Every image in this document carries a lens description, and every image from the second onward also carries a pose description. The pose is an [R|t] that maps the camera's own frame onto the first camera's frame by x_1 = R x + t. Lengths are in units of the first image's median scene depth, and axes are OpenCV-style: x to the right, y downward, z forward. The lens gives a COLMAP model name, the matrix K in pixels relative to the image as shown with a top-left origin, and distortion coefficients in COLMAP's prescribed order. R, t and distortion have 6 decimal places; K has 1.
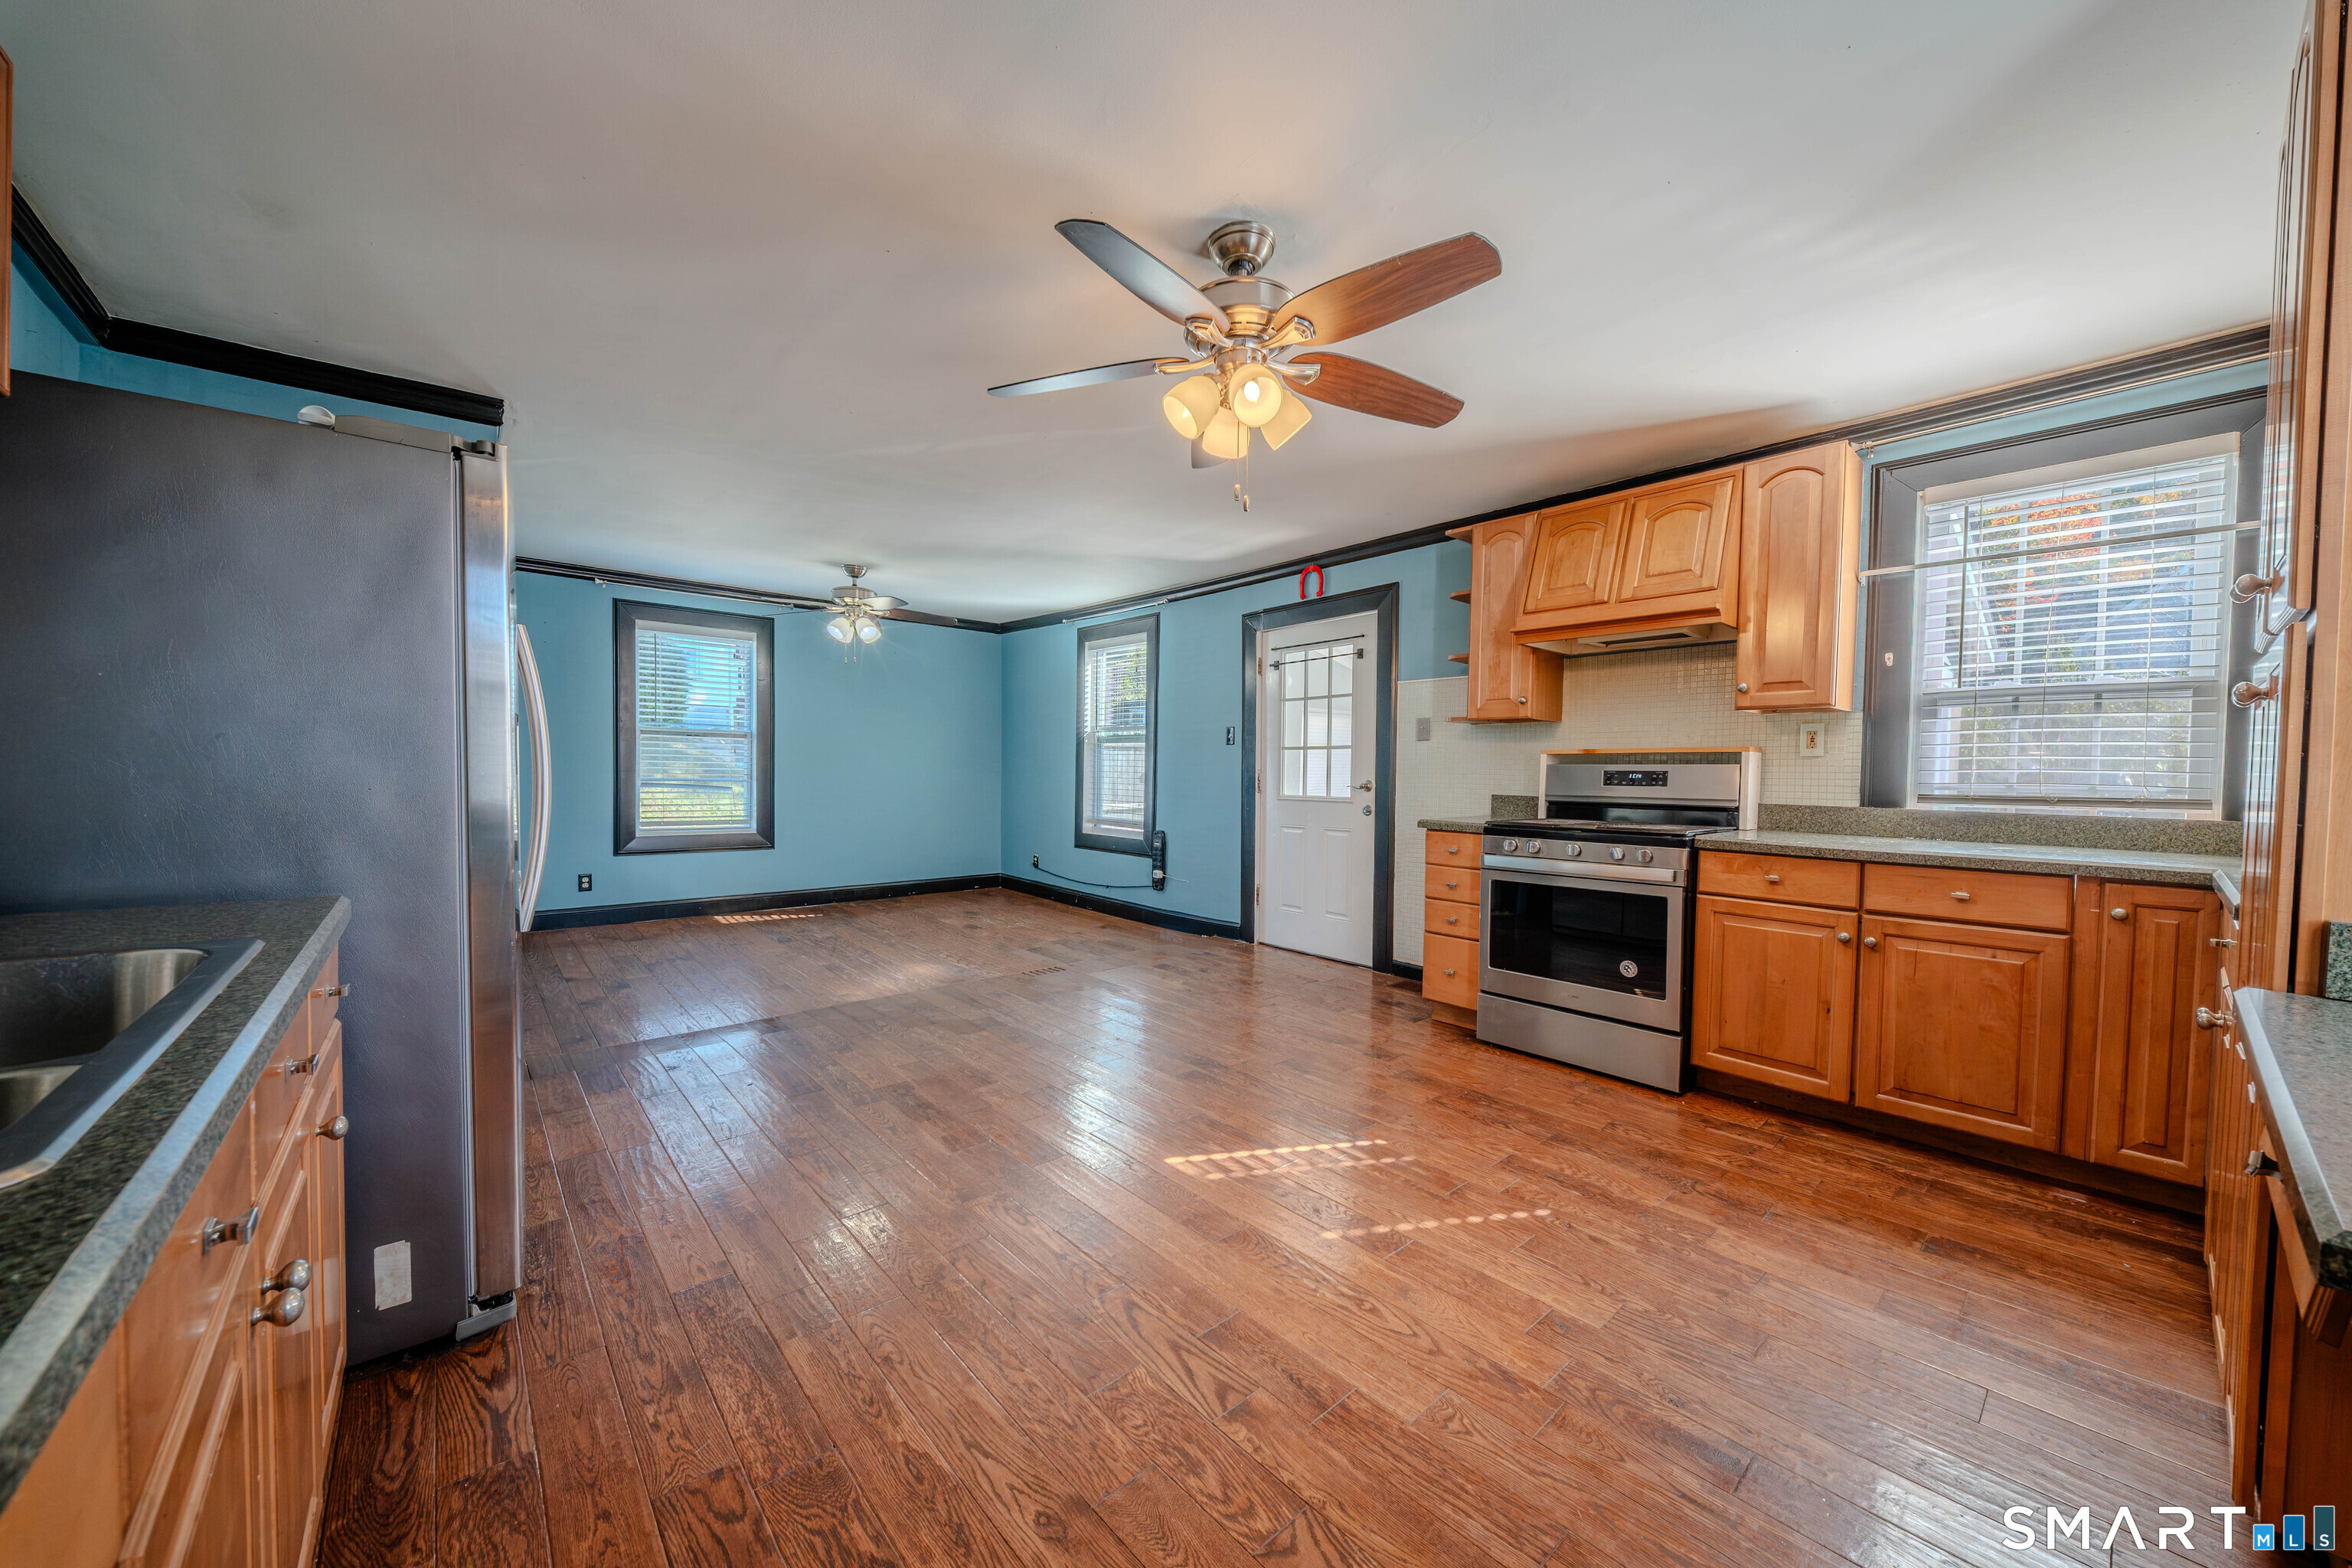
lens RADIAL K [[848.3, 0, 1172.3], [0, 848.3, 787.7], [0, 0, 1]] dist [-0.002793, -0.000799]
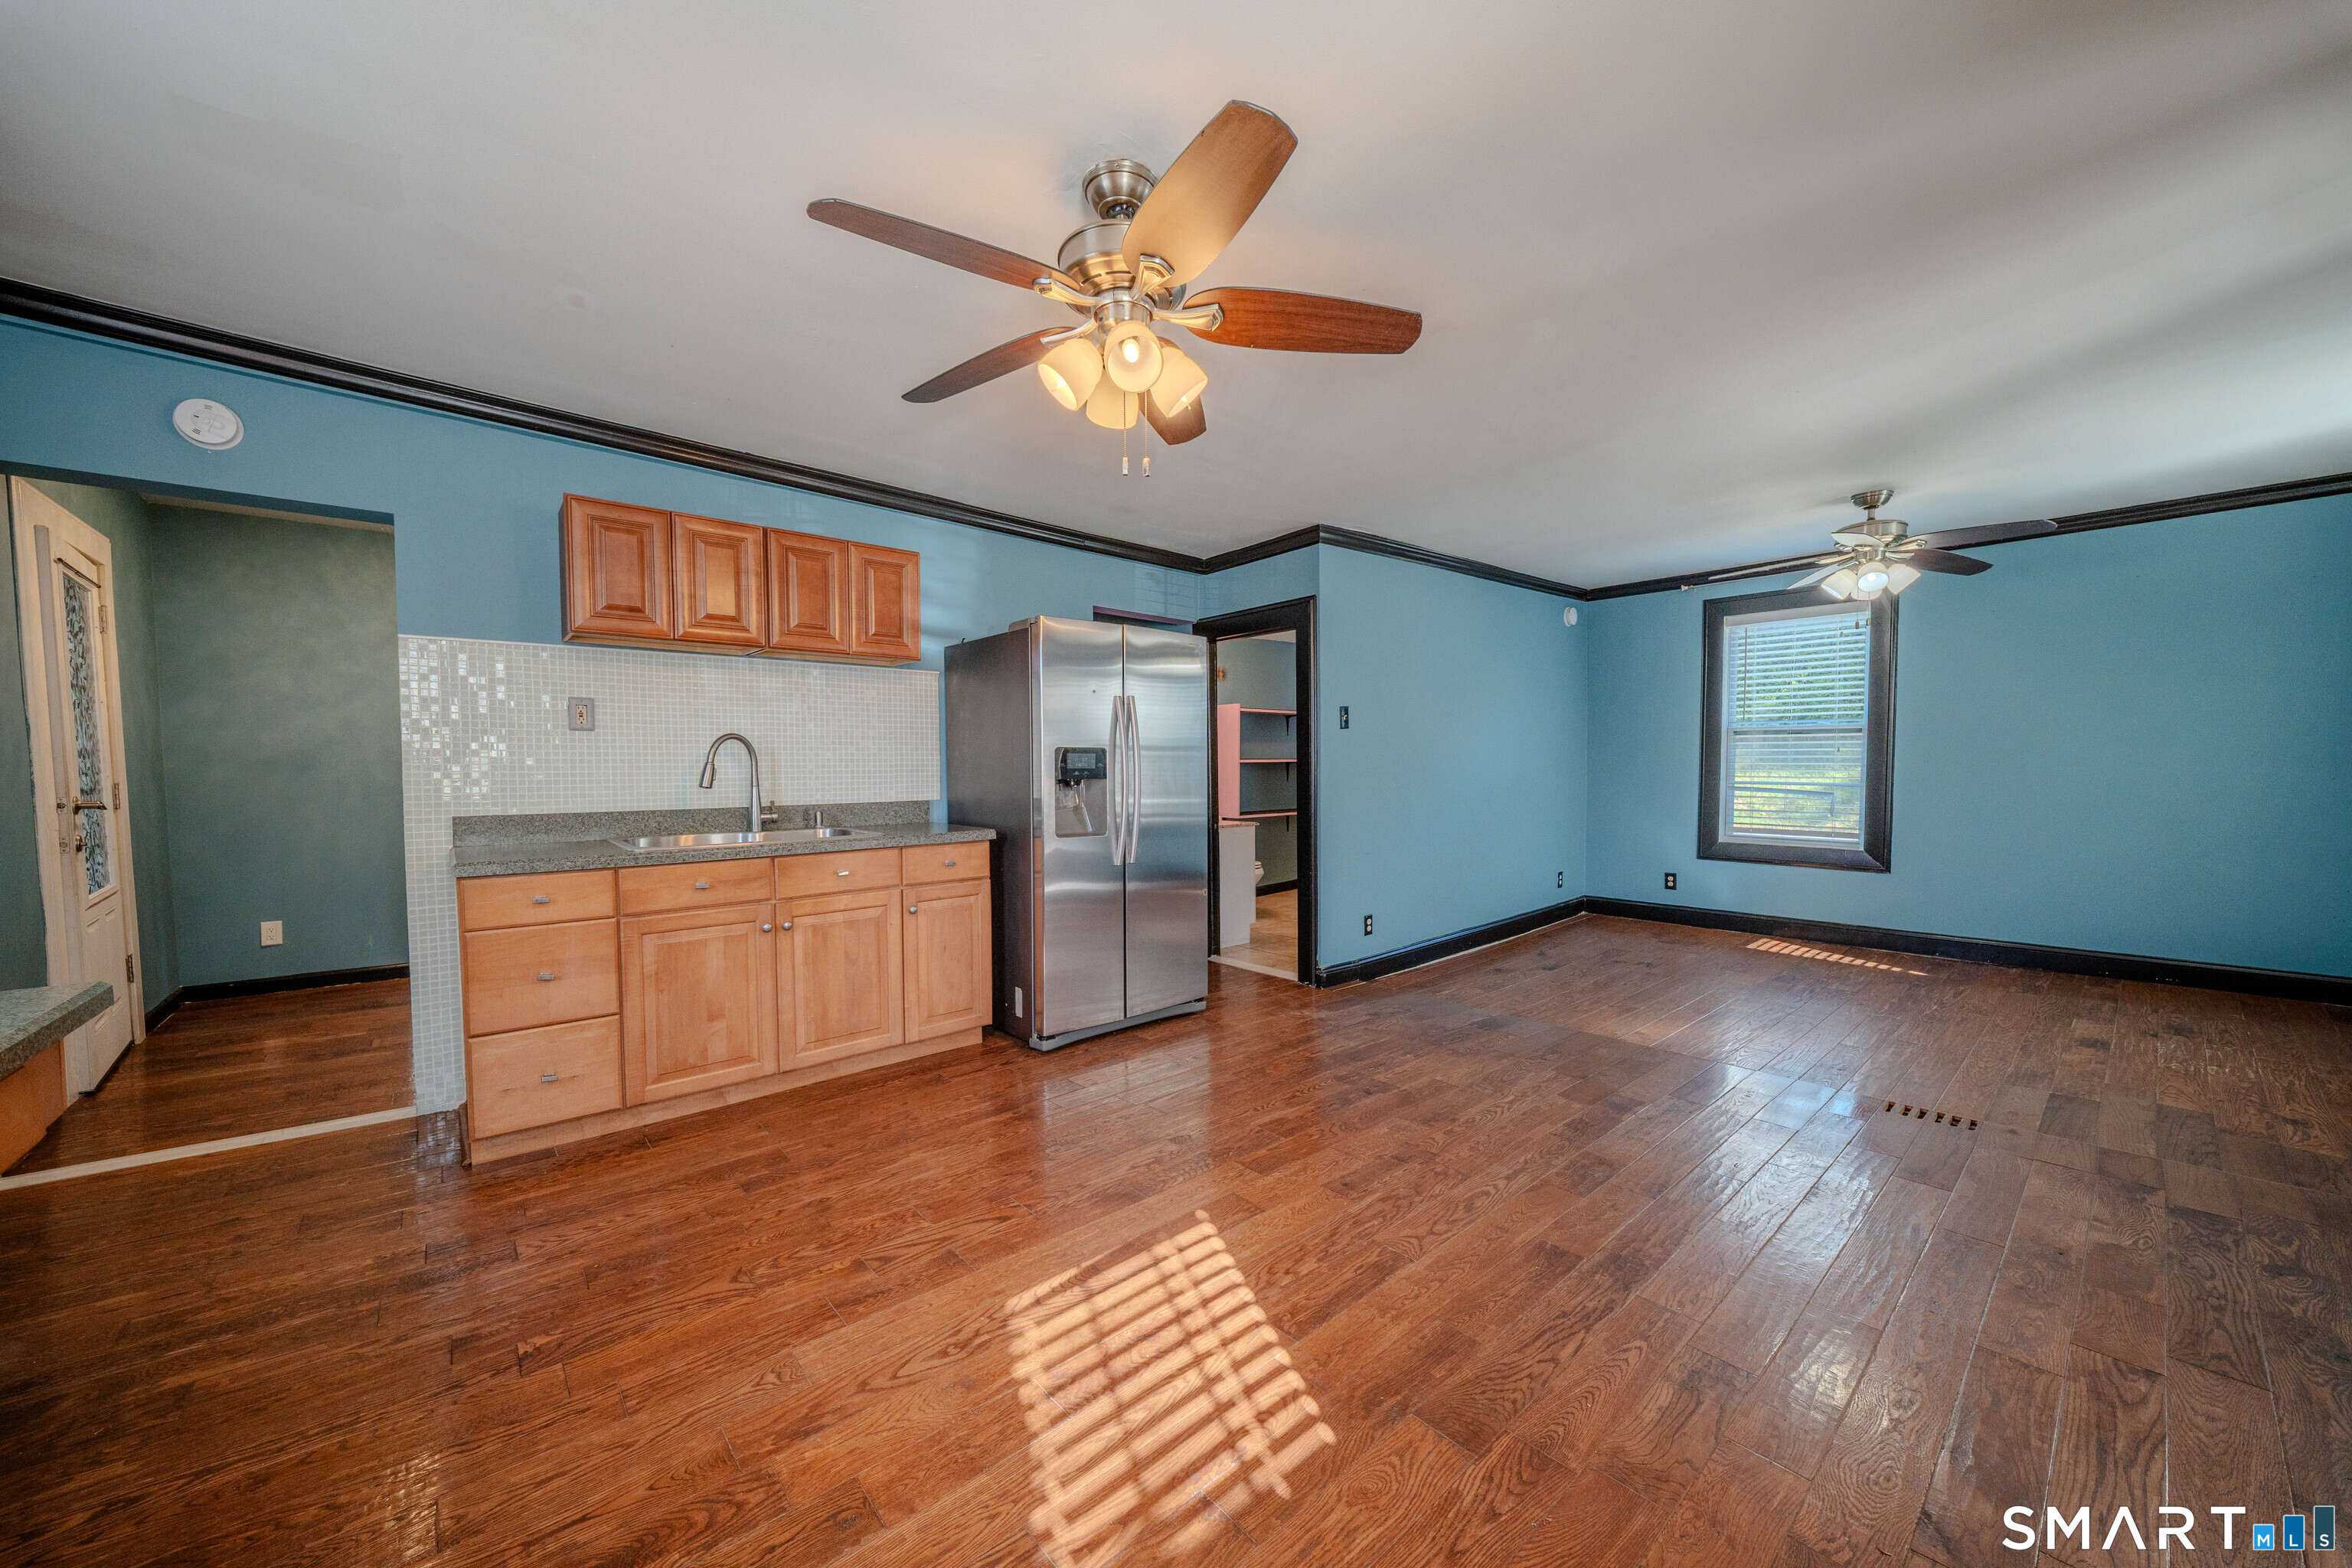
lens RADIAL K [[848.3, 0, 1158.0], [0, 848.3, 793.1], [0, 0, 1]] dist [-0.002793, -0.000799]
pose [[-0.018520, 0.018833, -0.999651, 0.744056], [-0.013589, 0.999725, 0.019087, -0.016048], [0.999736, 0.013937, -0.018259, 0.799887]]
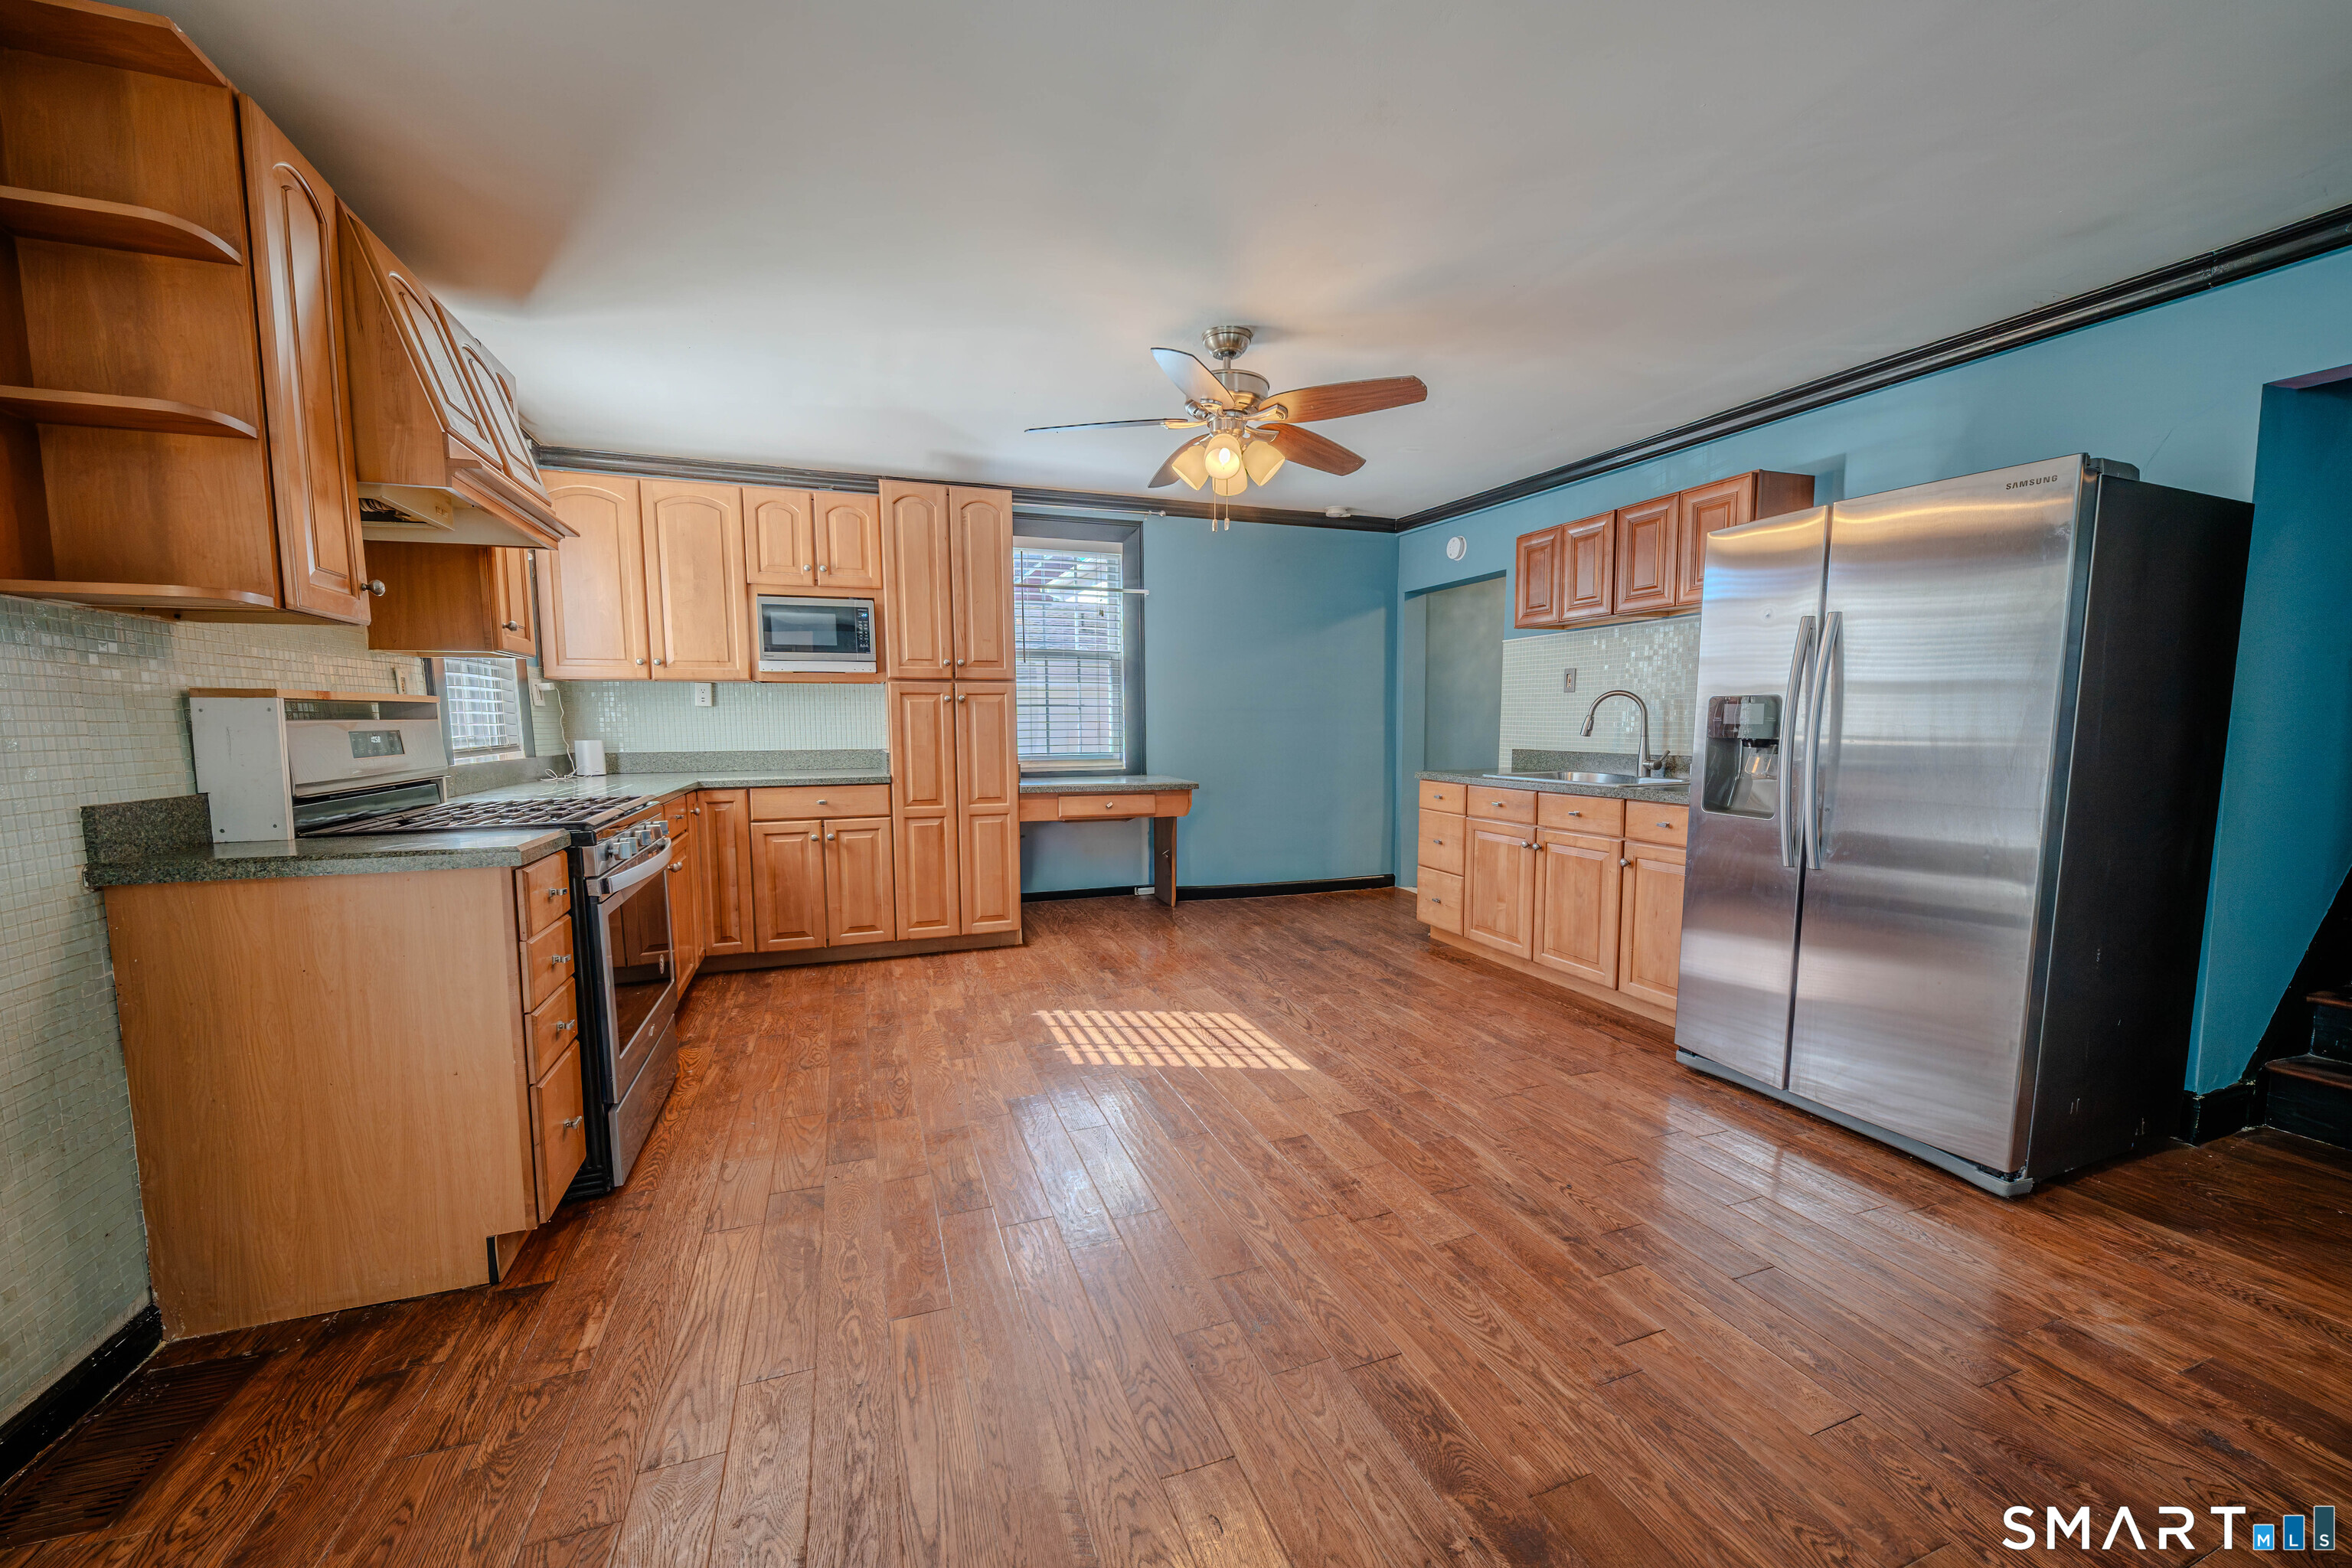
lens RADIAL K [[848.3, 0, 1165.8], [0, 848.3, 797.2], [0, 0, 1]] dist [-0.002793, -0.000799]
pose [[-0.933663, -0.041518, 0.355737, -0.250849], [-0.000286, 0.993344, 0.115183, -0.055266], [-0.358152, 0.107441, -0.927461, 1.769385]]
